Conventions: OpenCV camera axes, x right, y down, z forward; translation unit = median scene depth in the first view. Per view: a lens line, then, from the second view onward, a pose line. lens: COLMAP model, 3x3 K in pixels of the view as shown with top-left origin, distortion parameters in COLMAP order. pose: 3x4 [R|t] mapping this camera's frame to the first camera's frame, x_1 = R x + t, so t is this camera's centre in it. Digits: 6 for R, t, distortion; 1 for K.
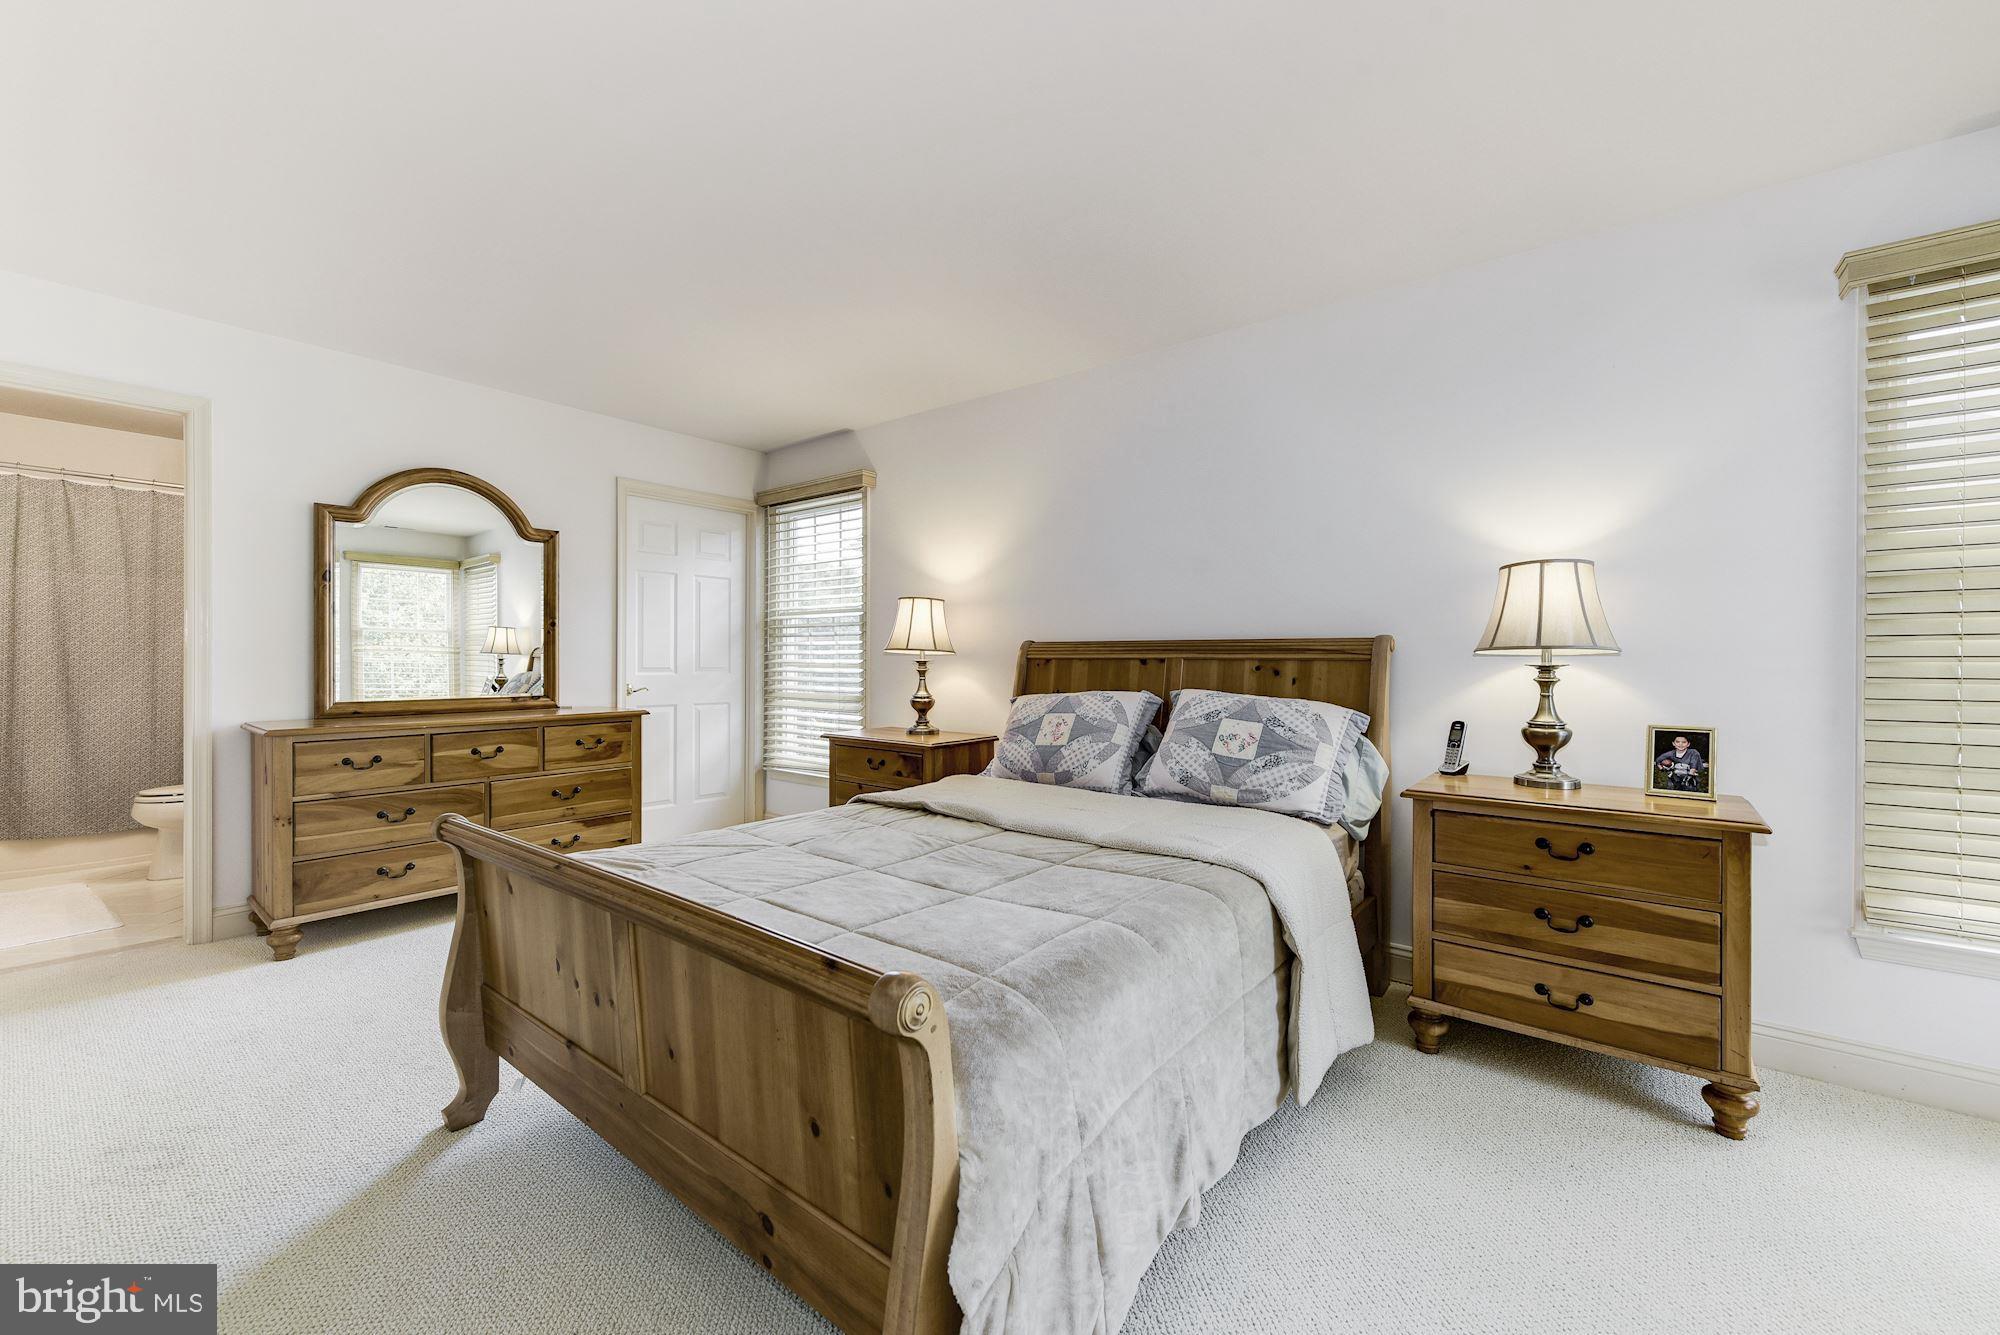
lens RADIAL K [[708.7, 0, 1002.1], [0, 708.7, 666.5], [0, 0, 1]] dist [0.001628, 0.000027]
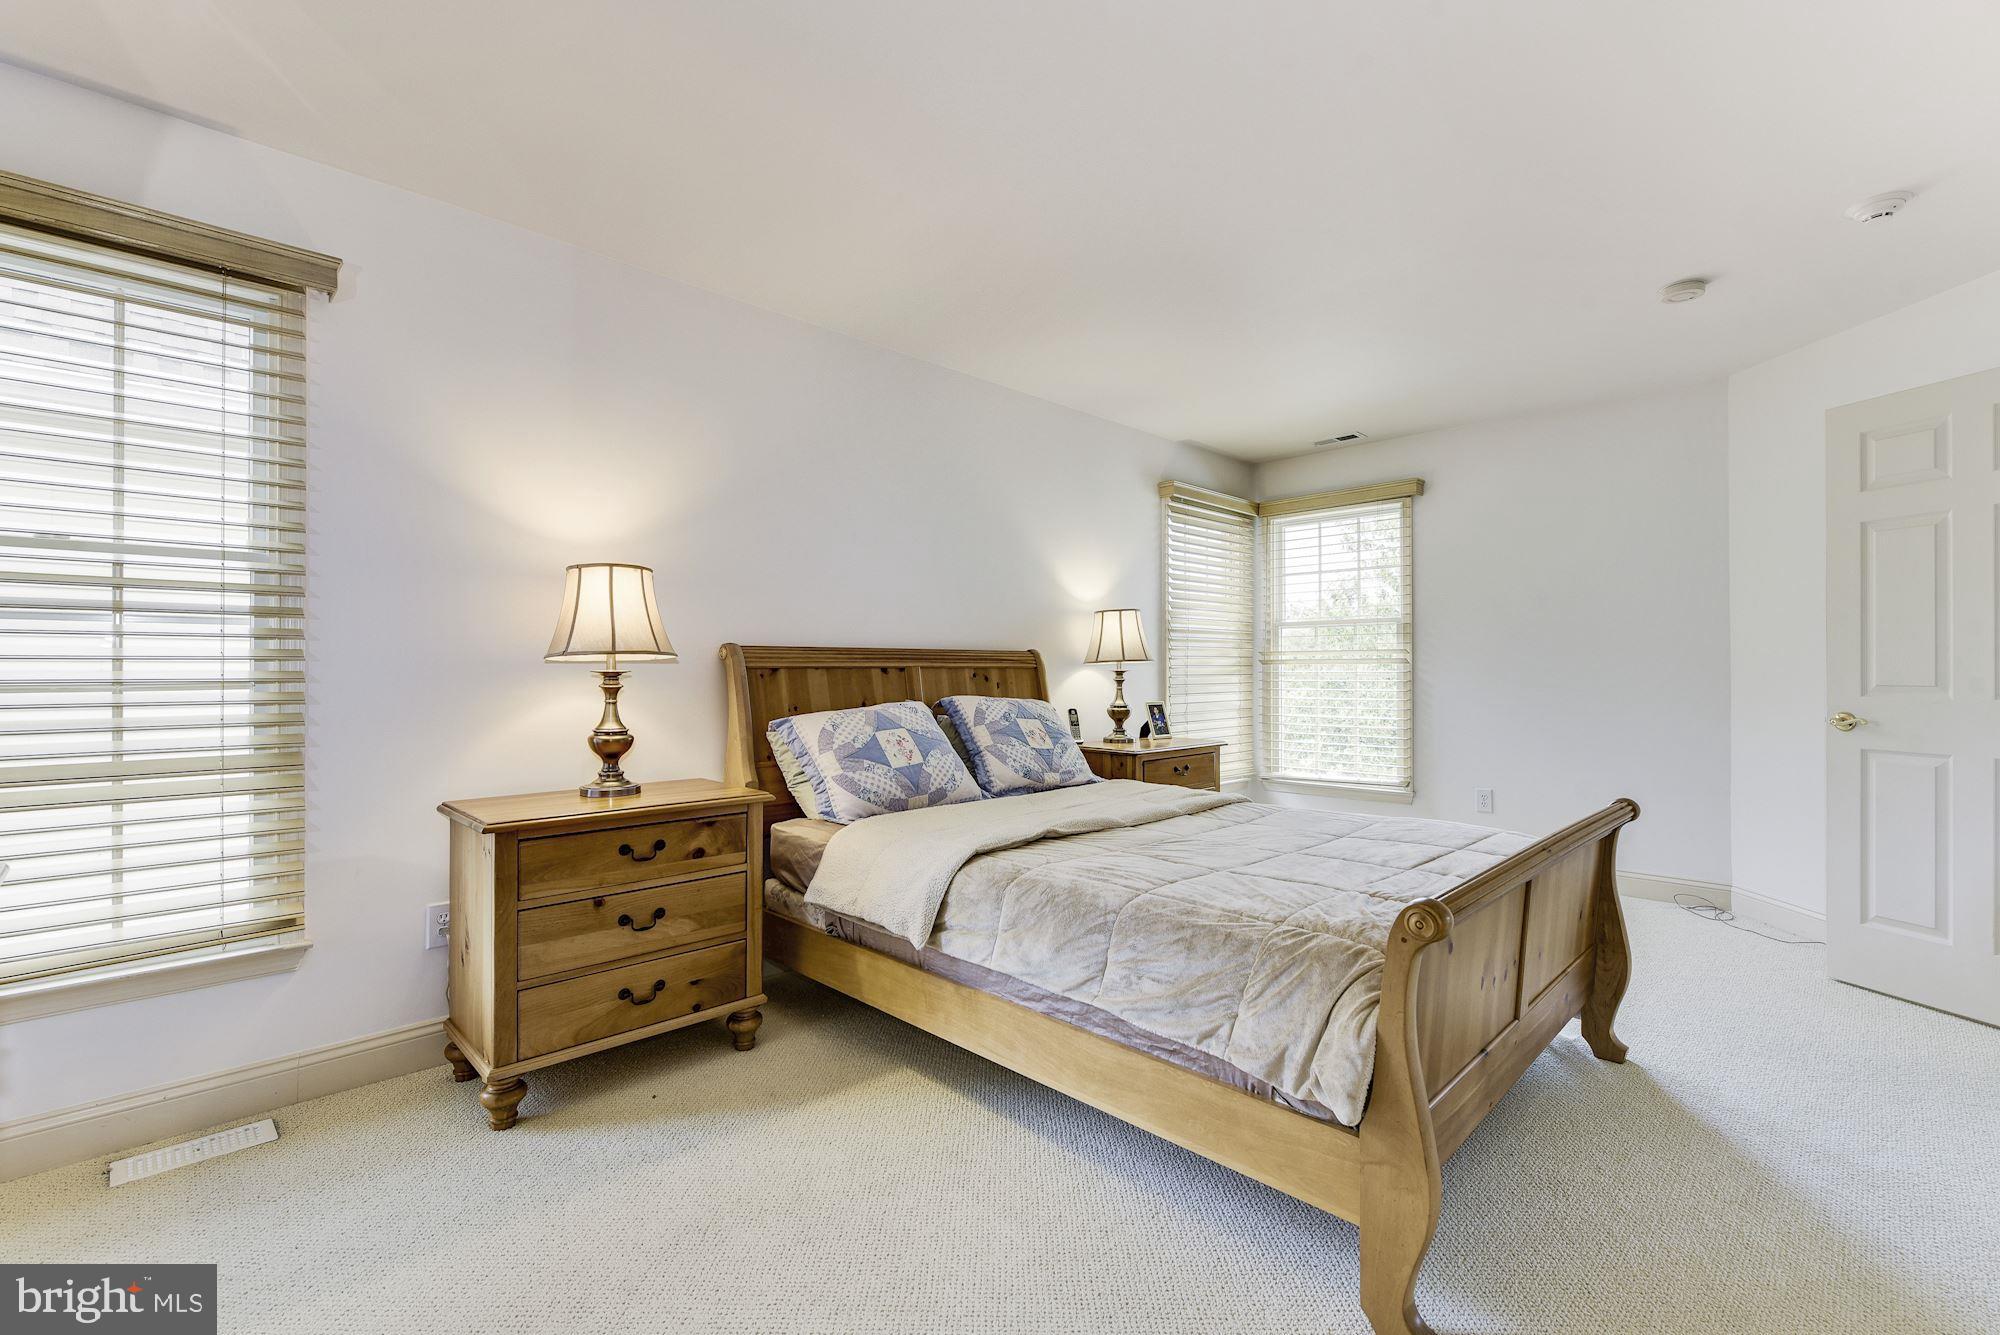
lens RADIAL K [[891.2, 0, 1001.6], [0, 891.2, 664.1], [0, 0, 1]] dist [-0.002976, 0.000206]
pose [[0.159639, -0.000410, 0.987175, -0.872846], [0.010997, 0.999939, -0.001363, -0.010792], [-0.987114, 0.011073, 0.159633, 0.609251]]
